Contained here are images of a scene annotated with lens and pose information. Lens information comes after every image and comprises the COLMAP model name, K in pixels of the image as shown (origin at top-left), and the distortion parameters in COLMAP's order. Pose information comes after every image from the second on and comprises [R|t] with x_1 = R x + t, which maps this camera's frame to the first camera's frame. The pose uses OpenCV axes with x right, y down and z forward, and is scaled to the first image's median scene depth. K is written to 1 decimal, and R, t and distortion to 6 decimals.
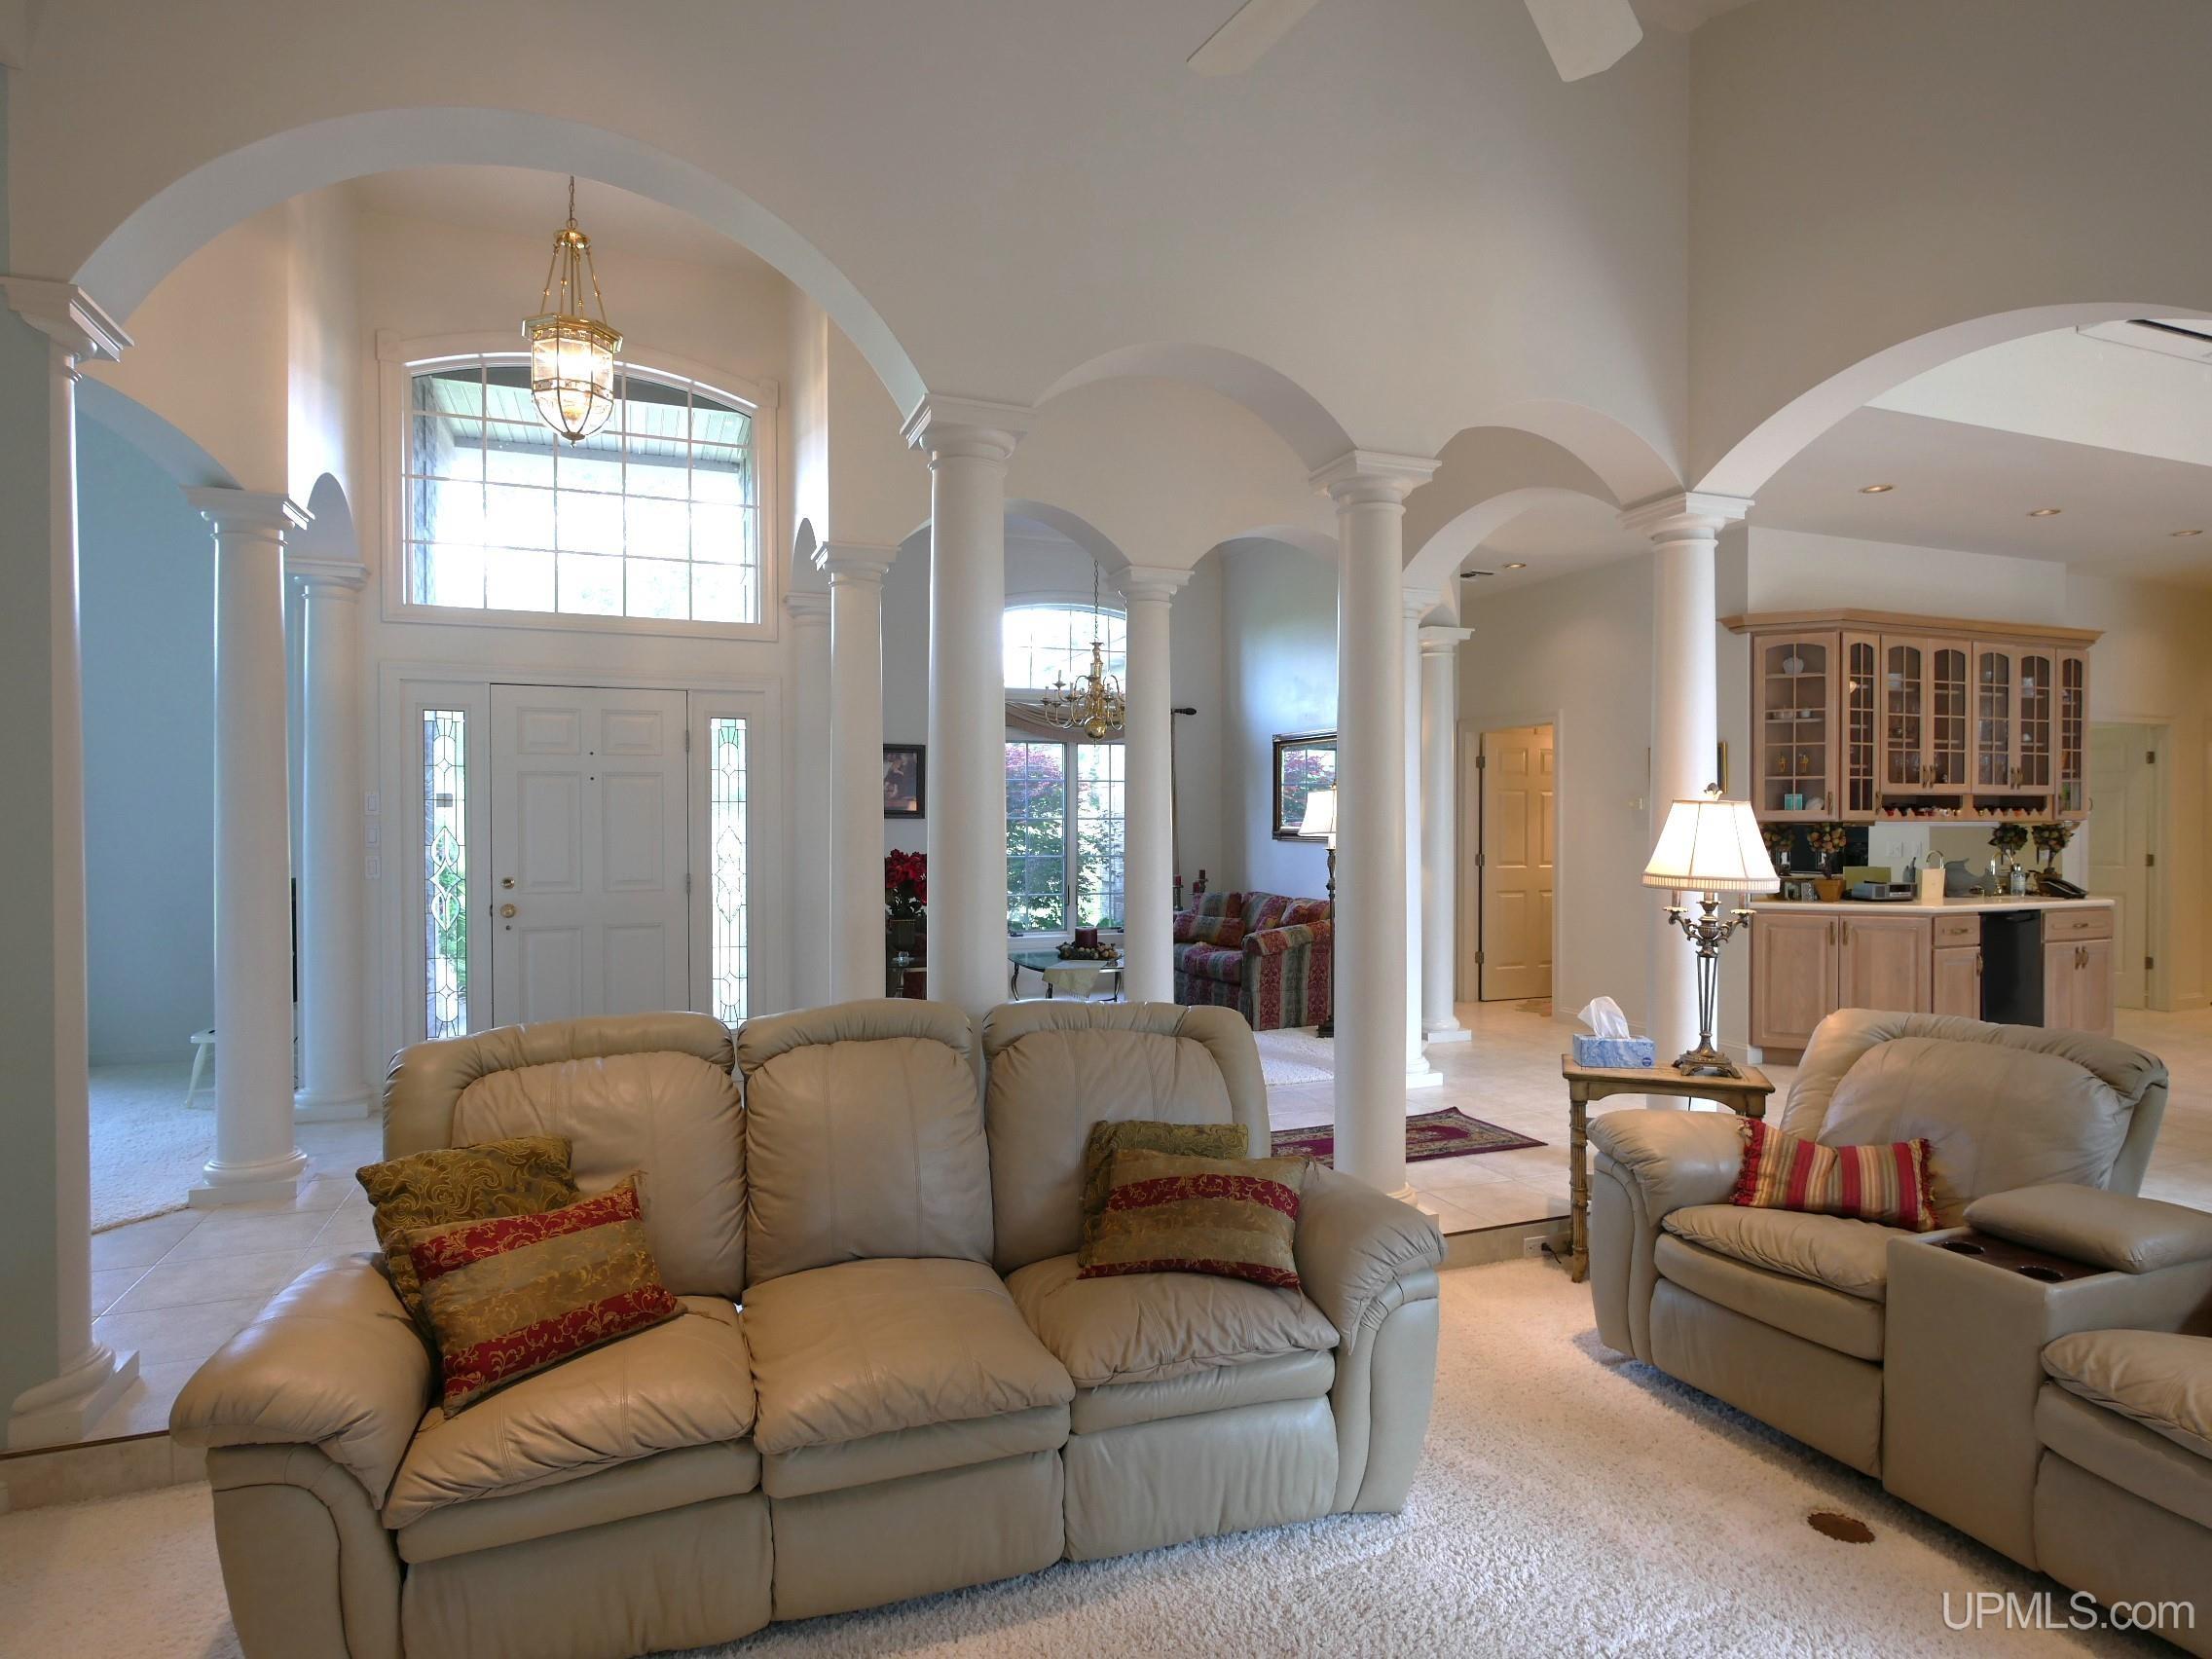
lens RADIAL K [[1170.1, 0, 1106.0], [0, 1170.1, 829.5], [0, 0, 1]] dist [-0.001345, 0.000022]
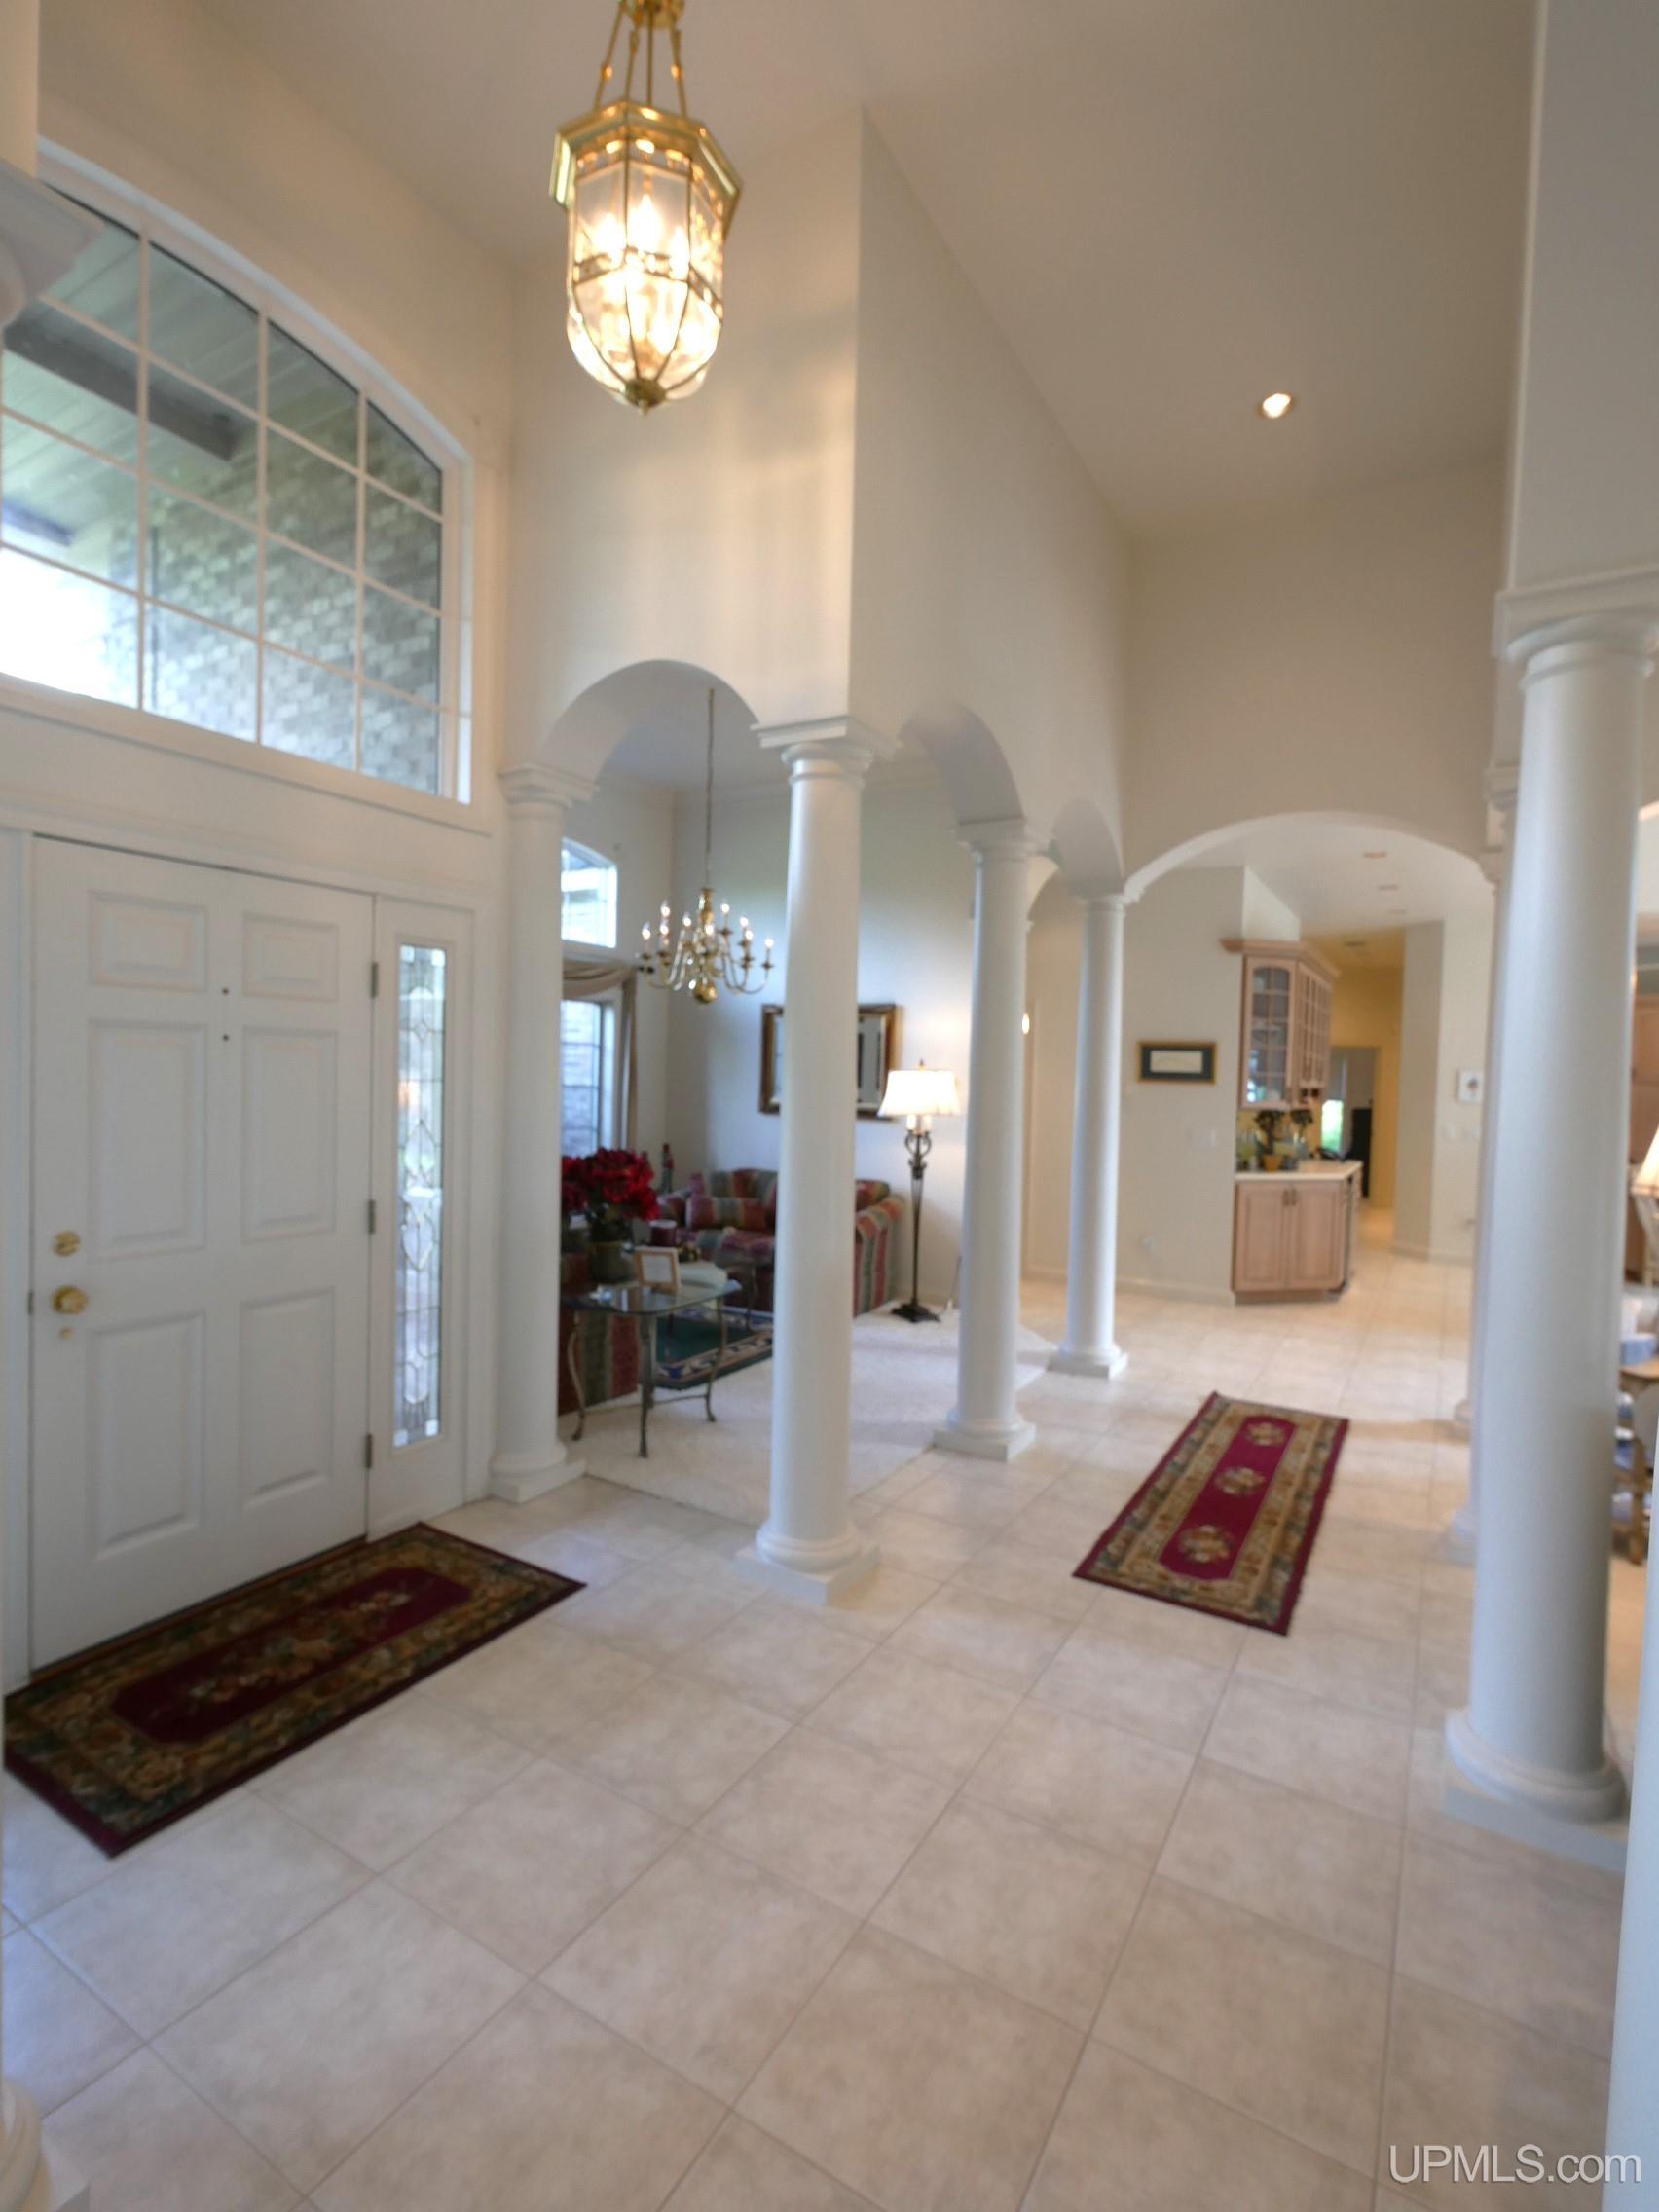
lens RADIAL K [[1056.9, 0, 829.5], [0, 1056.9, 1106.0], [0, 0, 1]] dist [0.016463, 0.000024]
pose [[0.793760, 0.004073, 0.608218, -0.498899], [-0.025742, 0.999307, 0.026903, -0.031049], [-0.607687, -0.037011, 0.793314, 0.420049]]
